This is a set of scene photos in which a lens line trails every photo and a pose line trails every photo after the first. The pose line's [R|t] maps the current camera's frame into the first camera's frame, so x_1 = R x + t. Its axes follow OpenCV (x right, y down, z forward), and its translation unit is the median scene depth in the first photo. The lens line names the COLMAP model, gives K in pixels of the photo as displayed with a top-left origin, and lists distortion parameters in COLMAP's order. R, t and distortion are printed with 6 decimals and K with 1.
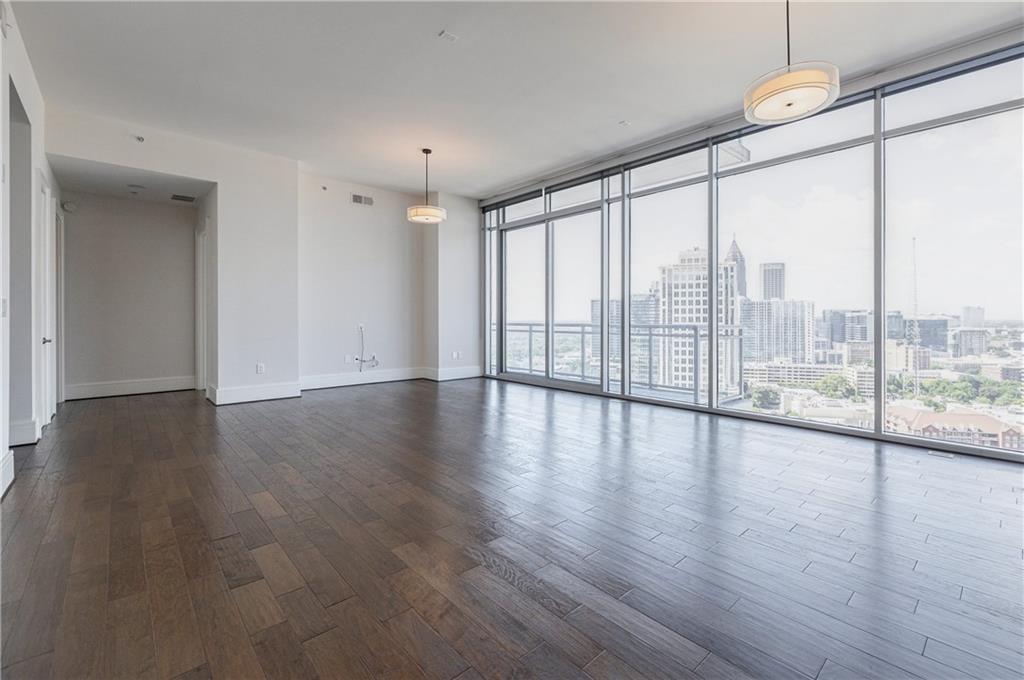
lens RADIAL K [[452.8, 0, 515.0], [0, 452.8, 346.4], [0, 0, 1]] dist [-0.000713, -0.001124]
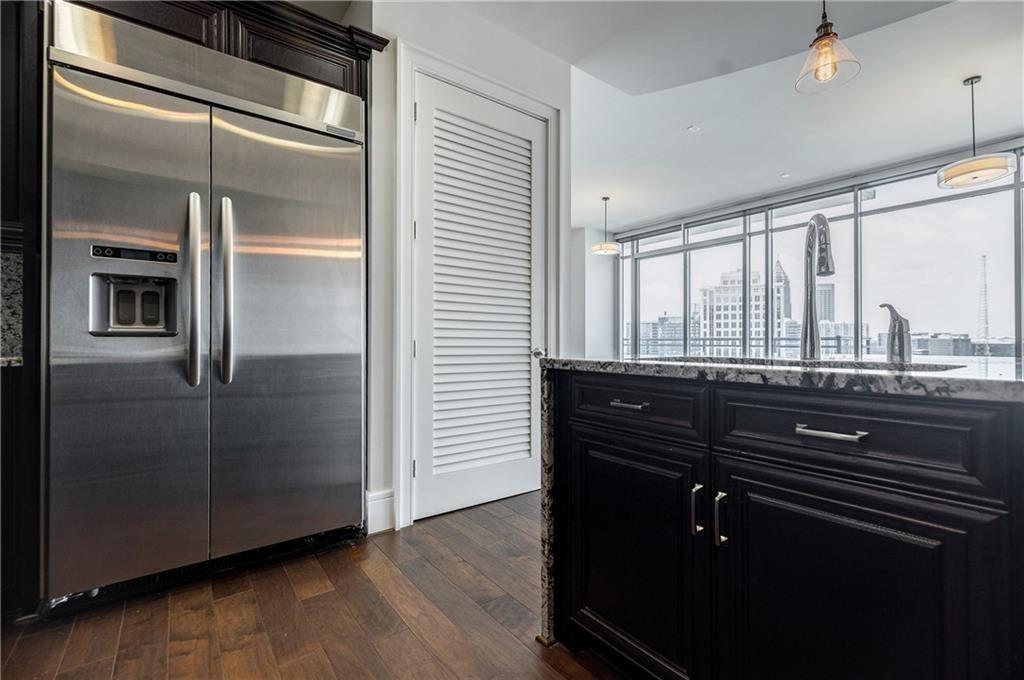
lens RADIAL K [[452.8, 0, 509.2], [0, 452.8, 337.0], [0, 0, 1]] dist [-0.000713, -0.001124]
pose [[0.996095, 0.001702, -0.088272, -0.263920], [-0.007915, 0.997510, -0.070080, 0.030024], [0.087933, 0.070505, 0.993628, -0.180880]]
